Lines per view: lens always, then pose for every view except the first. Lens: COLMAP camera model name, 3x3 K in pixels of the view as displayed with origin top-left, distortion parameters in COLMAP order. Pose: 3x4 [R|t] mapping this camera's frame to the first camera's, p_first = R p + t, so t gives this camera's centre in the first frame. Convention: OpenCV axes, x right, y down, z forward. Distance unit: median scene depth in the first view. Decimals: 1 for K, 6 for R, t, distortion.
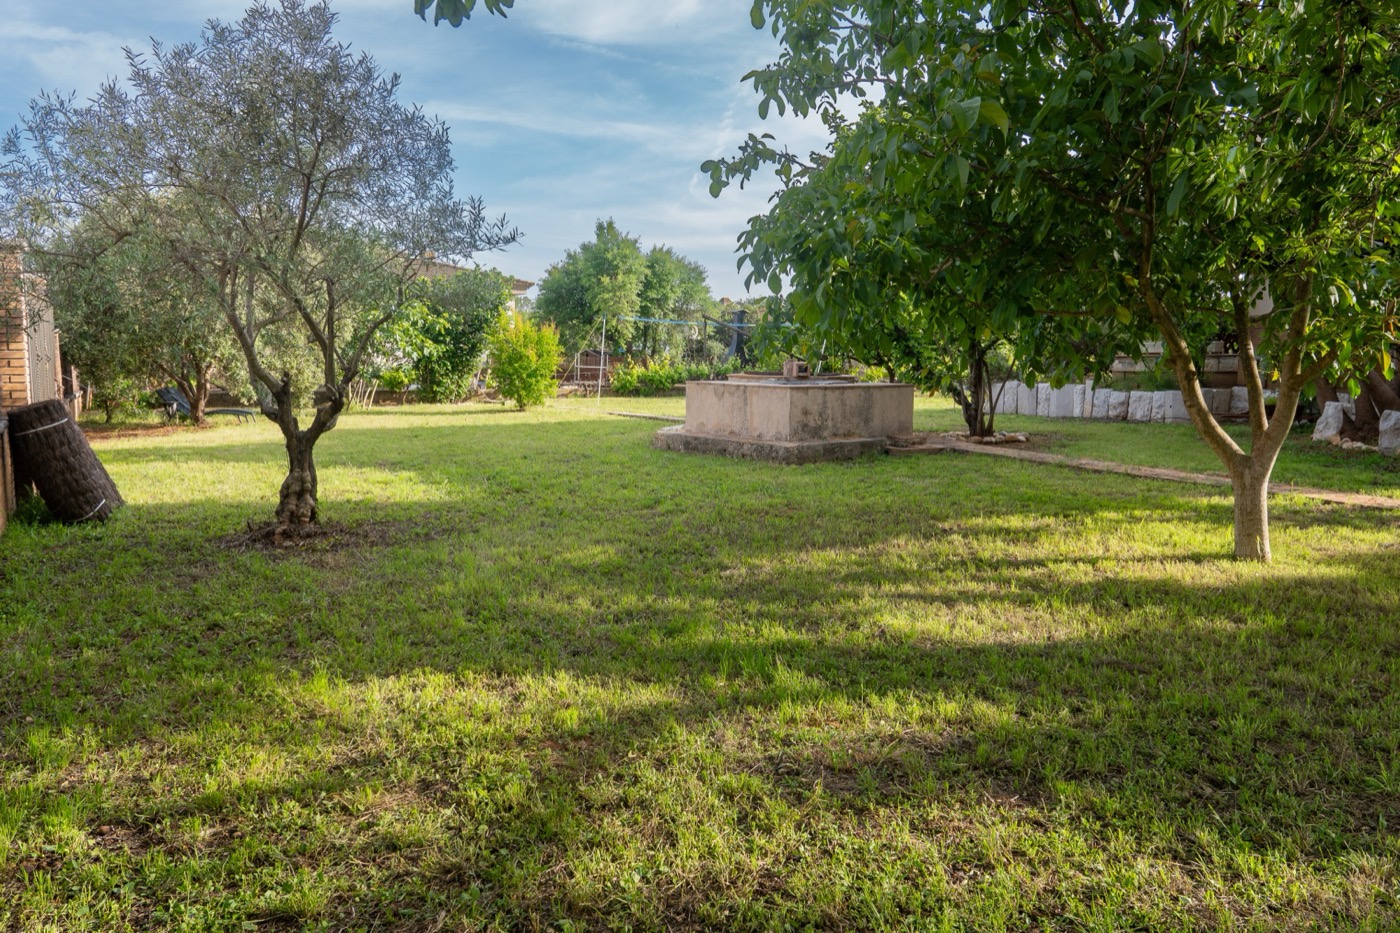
lens RADIAL K [[1091.2, 0, 705.6], [0, 1091.2, 464.1], [0, 0, 1]] dist [-0.056045, -0.004782]
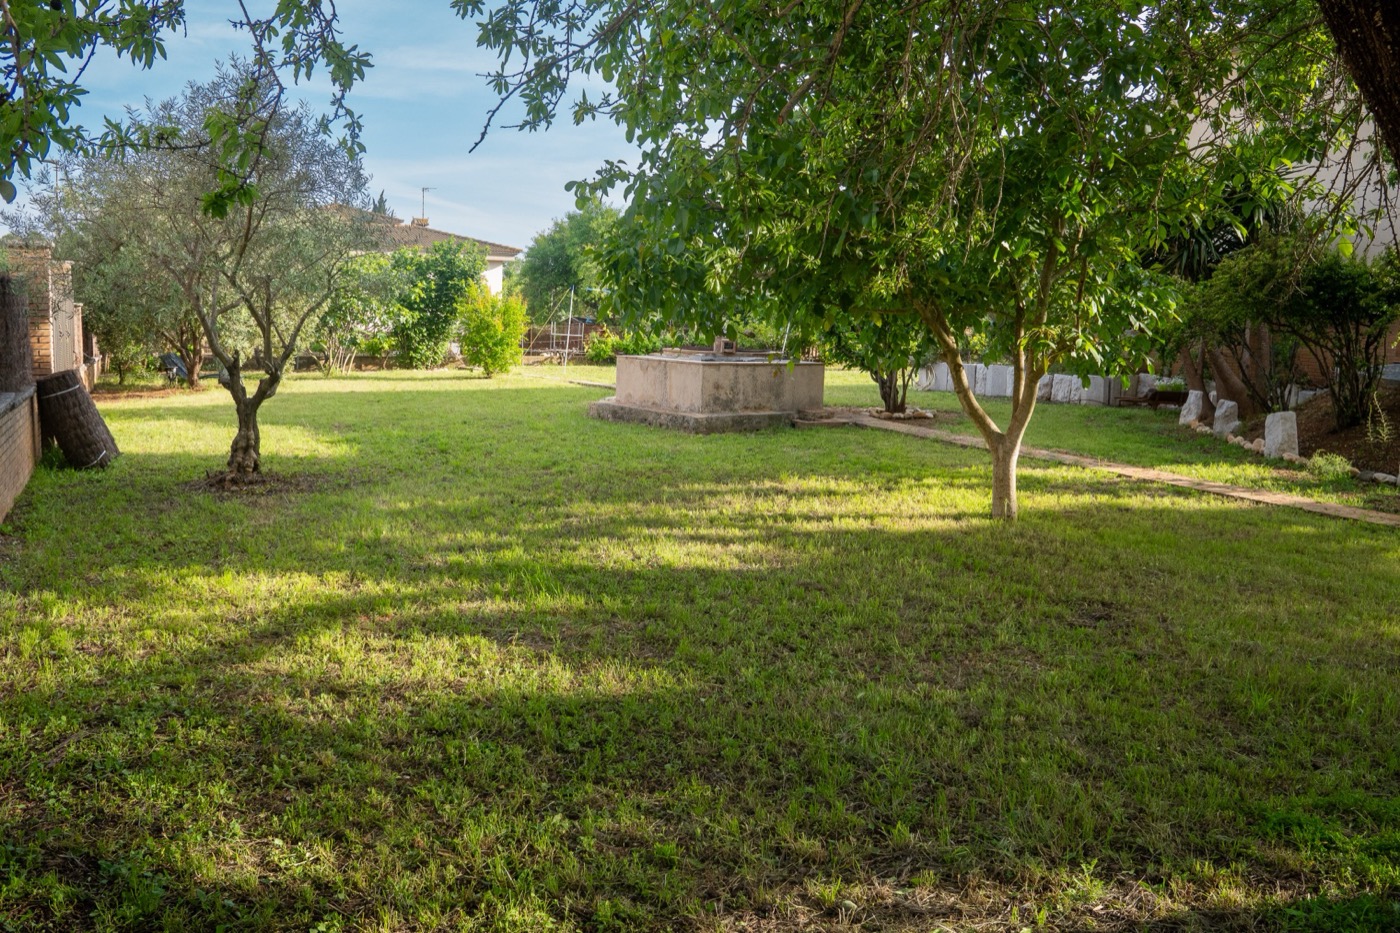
lens RADIAL K [[1129.9, 0, 706.0], [0, 1129.9, 465.1], [0, 0, 1]] dist [-0.234298, 0.054477]
pose [[0.999711, 0.022903, -0.007360, 0.076294], [-0.022687, 0.999344, 0.028236, -0.000353], [0.008002, -0.028061, 0.999574, -0.111209]]
